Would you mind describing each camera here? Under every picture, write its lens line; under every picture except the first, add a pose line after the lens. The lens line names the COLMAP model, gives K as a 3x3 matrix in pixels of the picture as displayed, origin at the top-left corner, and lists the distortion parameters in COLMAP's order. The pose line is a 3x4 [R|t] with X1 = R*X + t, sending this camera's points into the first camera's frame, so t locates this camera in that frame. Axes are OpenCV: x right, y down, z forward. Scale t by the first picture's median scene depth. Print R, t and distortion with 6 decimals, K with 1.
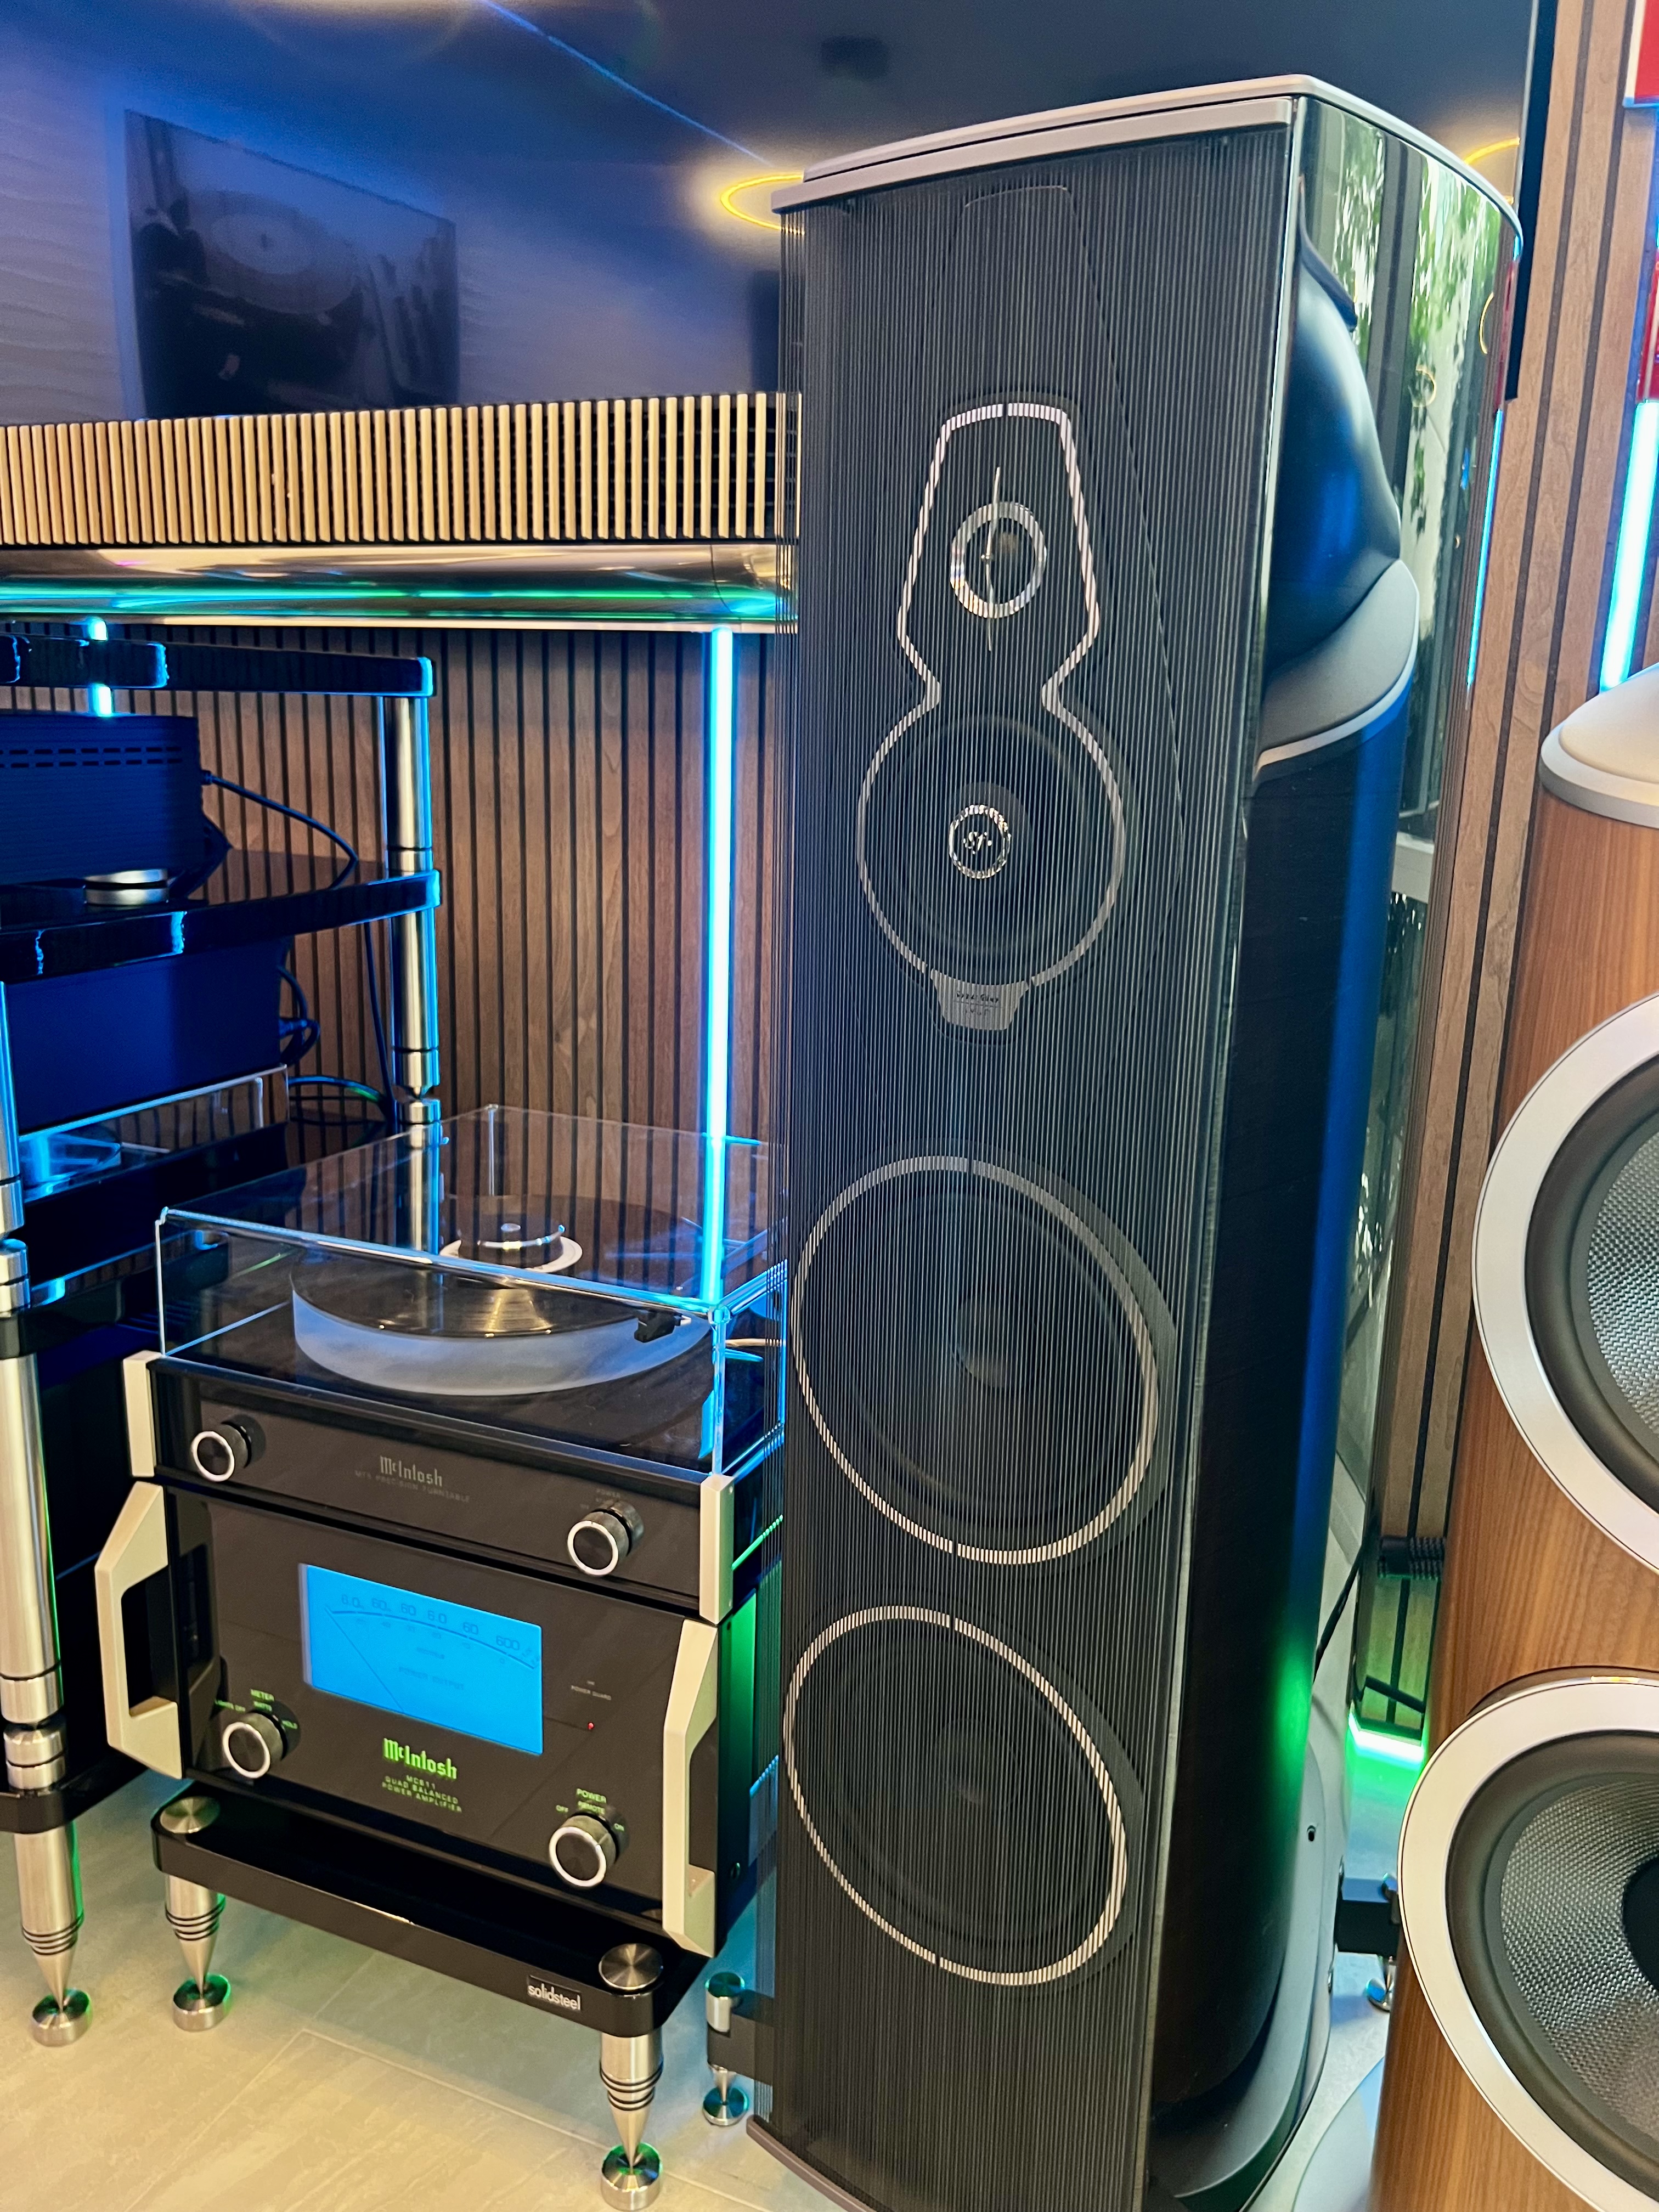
lens RADIAL K [[1691.2, 0, 831.6], [0, 1691.2, 1113.9], [0, 0, 1]] dist [0.054402, -0.072865]
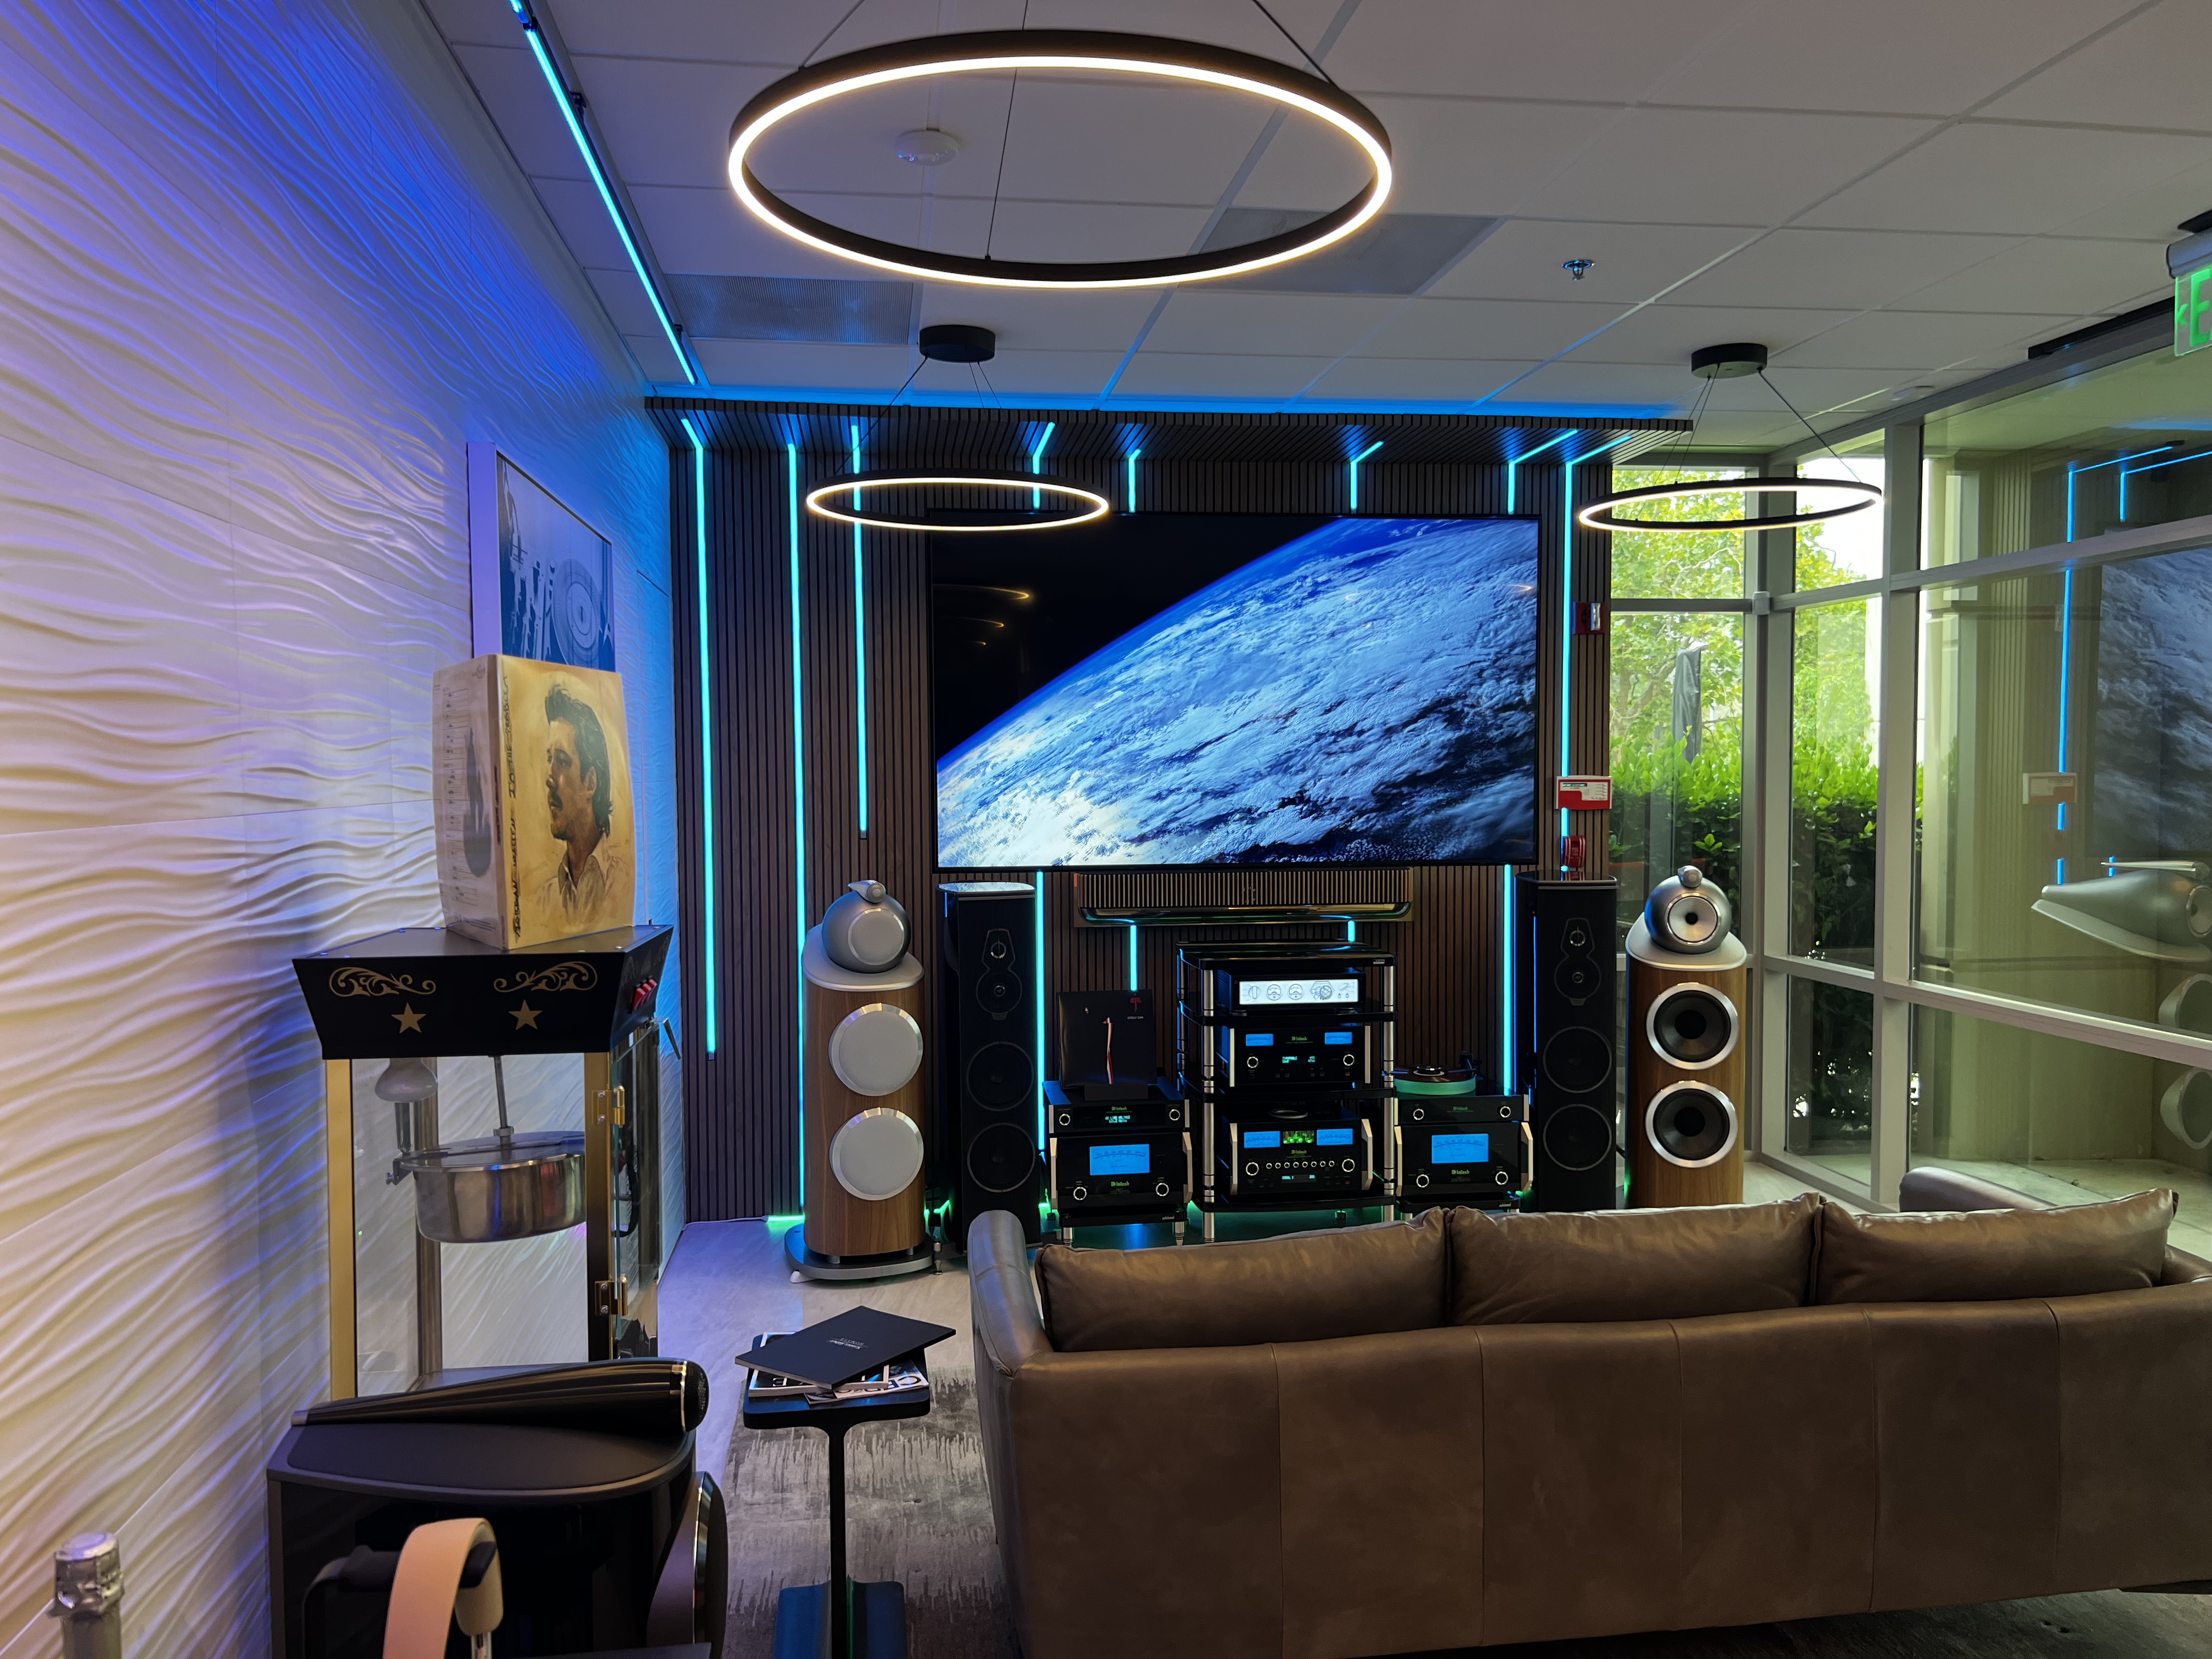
lens RADIAL K [[1691.2, 0, 1106.0], [0, 1691.2, 829.5], [0, 0, 1]] dist [0.054402, -0.072865]
pose [[0.860405, -0.053377, 0.506809, -3.368690], [0.143288, 0.979718, -0.140076, -0.044159], [-0.489053, 0.193142, 0.850602, -2.705875]]
